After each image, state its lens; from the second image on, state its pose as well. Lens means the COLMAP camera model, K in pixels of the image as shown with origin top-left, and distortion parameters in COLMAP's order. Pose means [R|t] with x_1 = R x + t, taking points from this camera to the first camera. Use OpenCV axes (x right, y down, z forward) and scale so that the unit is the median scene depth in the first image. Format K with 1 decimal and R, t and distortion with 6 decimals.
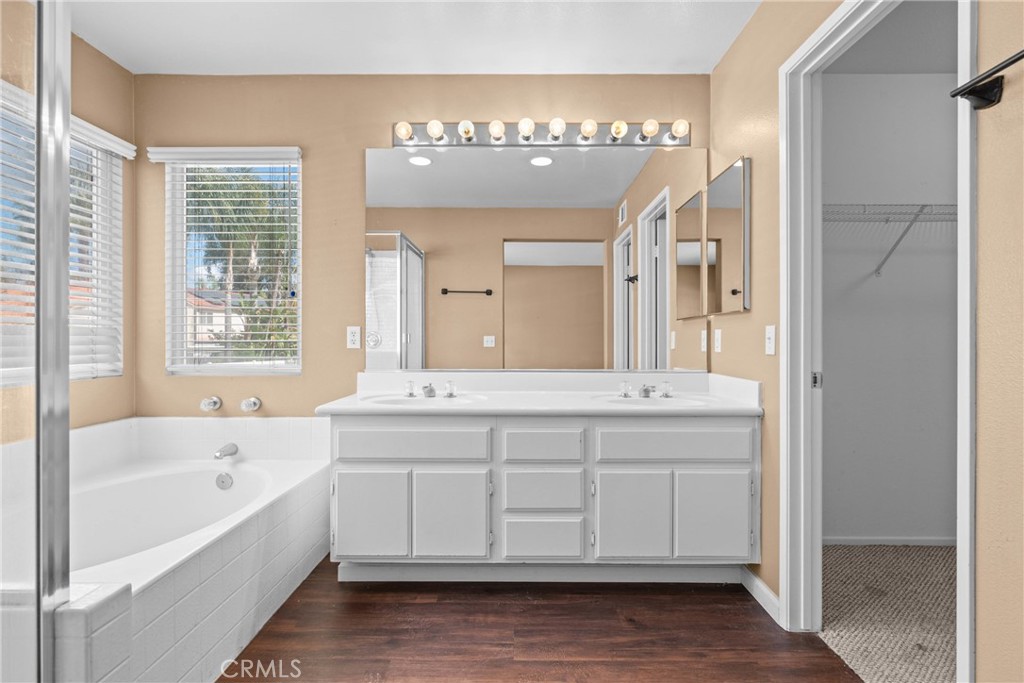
lens RADIAL K [[502.3, 0, 515.0], [0, 502.3, 339.1], [0, 0, 1]] dist [-0.001062, -0.000227]
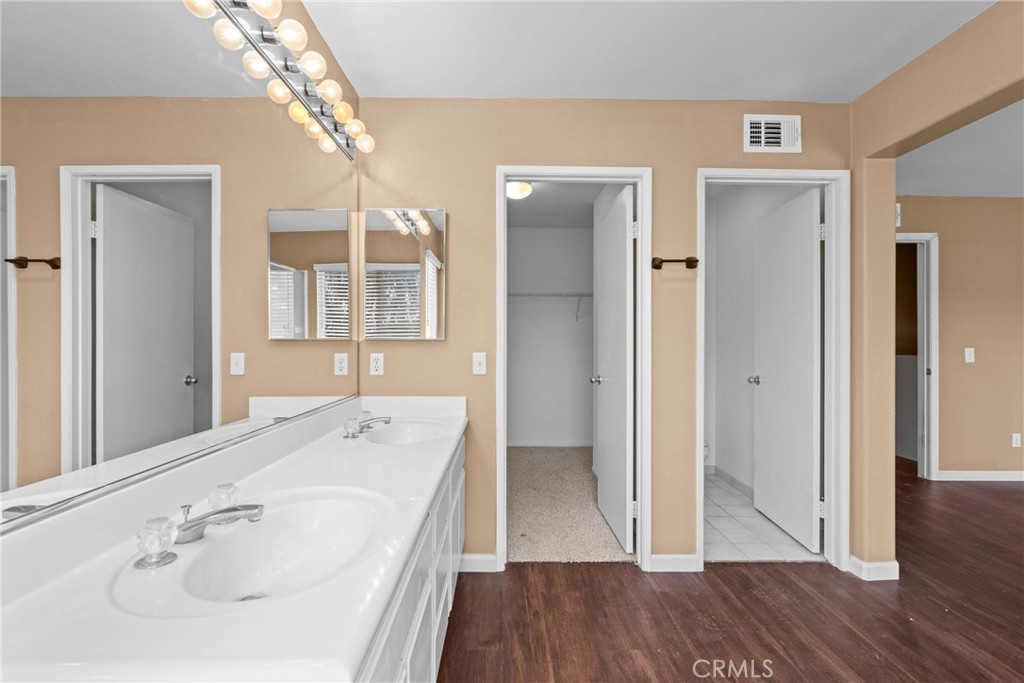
lens RADIAL K [[456.0, 0, 509.4], [0, 456.0, 340.2], [0, 0, 1]] dist [-0.003937, -0.000376]
pose [[-0.021237, -0.002649, 0.999771, -0.653905], [-0.008005, 0.999965, 0.002479, -0.060718], [-0.999742, -0.007951, -0.021258, 0.907053]]
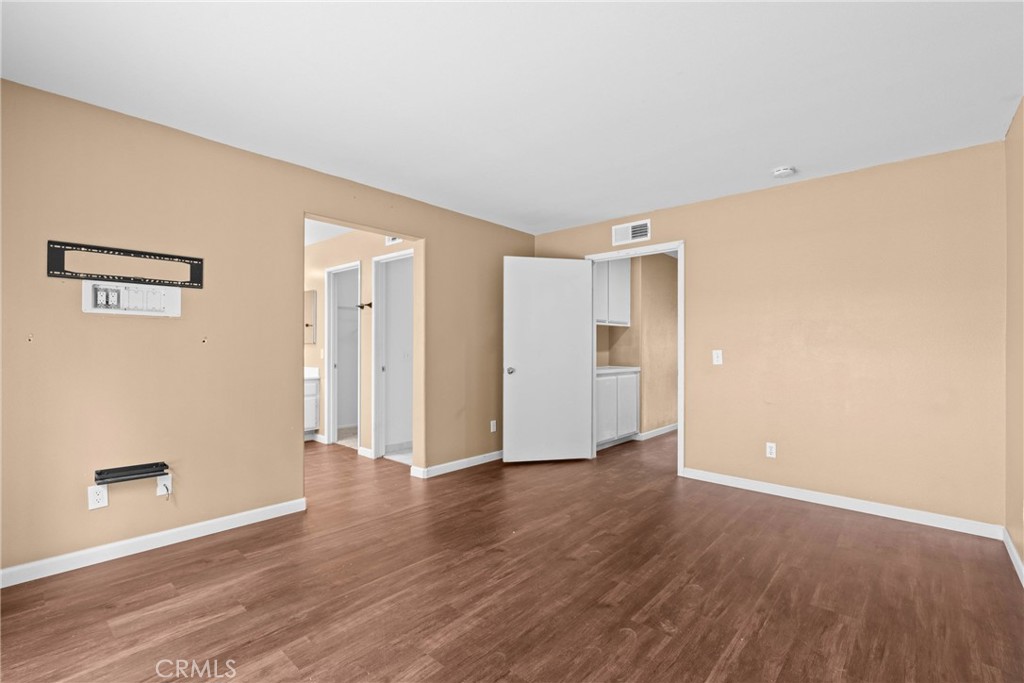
lens RADIAL K [[456.0, 0, 515.5], [0, 456.0, 343.5], [0, 0, 1]] dist [-0.003937, -0.000376]
pose [[0.657962, 0.003663, 0.753042, -0.780575], [-0.003571, 0.999992, -0.001744, -0.058388], [-0.753043, -0.001542, 0.657970, -1.656099]]
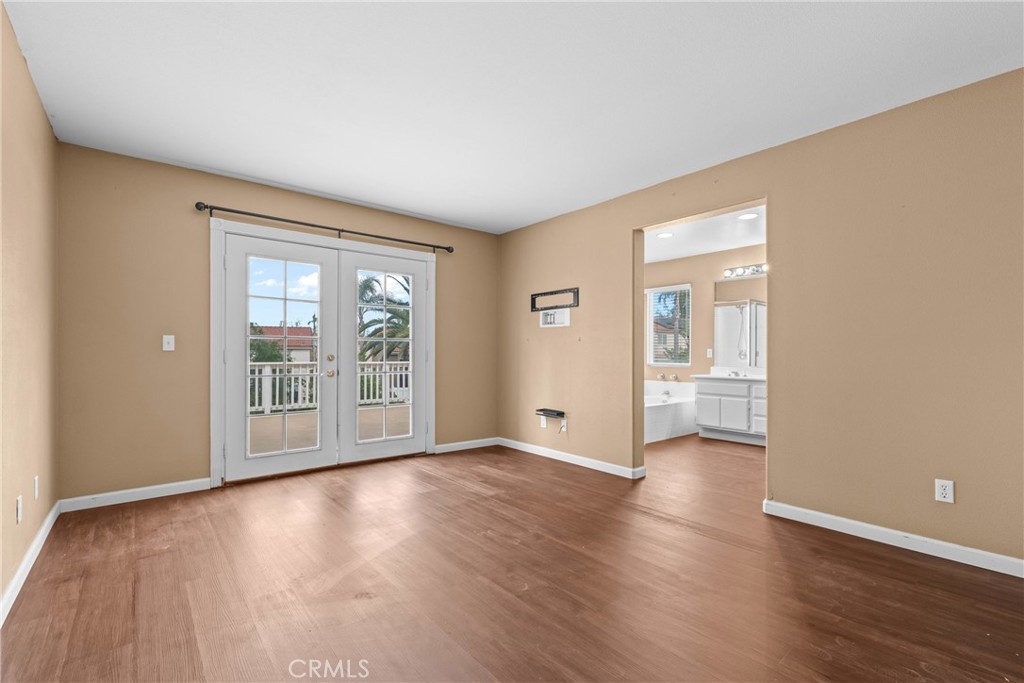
lens RADIAL K [[456.0, 0, 512.1], [0, 456.0, 348.6], [0, 0, 1]] dist [-0.003937, -0.000376]
pose [[0.643588, -0.010208, -0.765304, 1.057778], [0.001352, 0.999925, -0.012201, 0.001042], [0.765371, 0.006817, 0.643553, -1.666294]]
